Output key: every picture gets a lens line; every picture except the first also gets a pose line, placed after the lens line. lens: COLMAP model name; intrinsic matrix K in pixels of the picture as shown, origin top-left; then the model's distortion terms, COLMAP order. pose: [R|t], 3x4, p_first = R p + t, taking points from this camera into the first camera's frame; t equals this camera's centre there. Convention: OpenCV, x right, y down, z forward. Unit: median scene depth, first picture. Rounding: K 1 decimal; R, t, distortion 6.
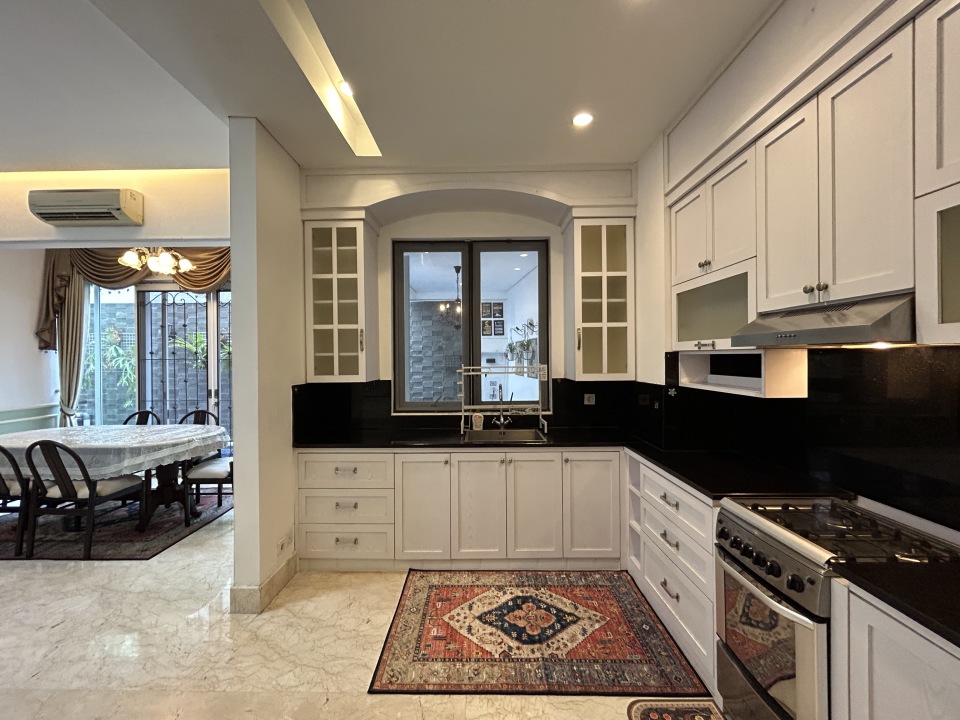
lens RADIAL K [[390.9, 0, 480.0], [0, 390.9, 360.0], [0, 0, 1]] dist [0.000206, 0.000015]
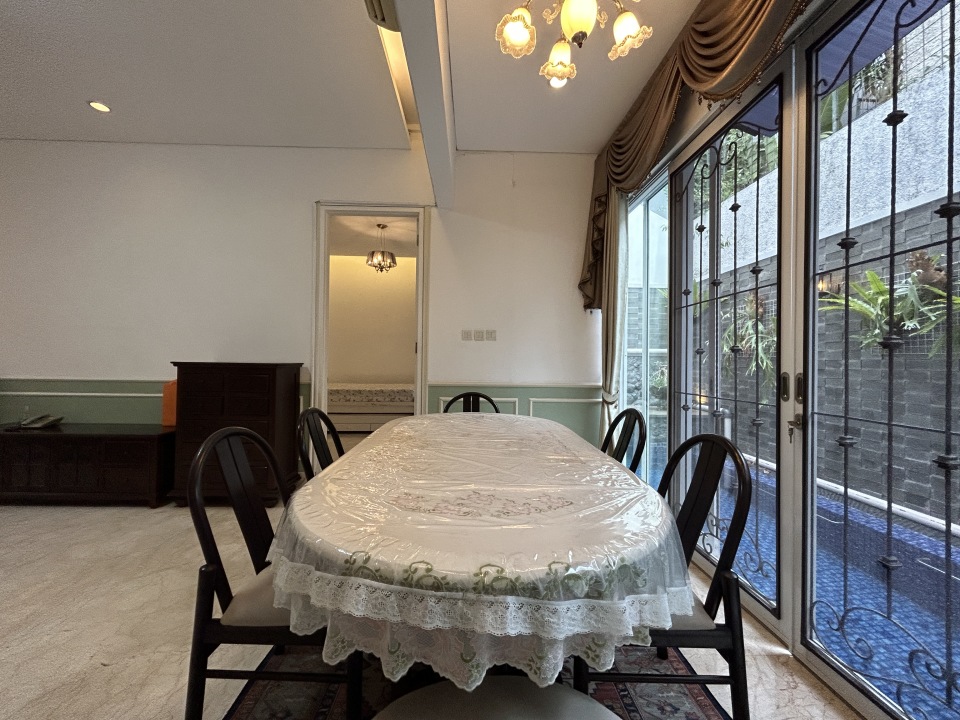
lens RADIAL K [[390.9, 0, 480.0], [0, 390.9, 360.0], [0, 0, 1]] dist [0.000206, 0.000015]
pose [[0.037441, 0.001204, -0.999298, -0.387501], [-0.018601, 0.999827, 0.000508, 0.070187], [0.999126, 0.018569, 0.037456, 0.751735]]
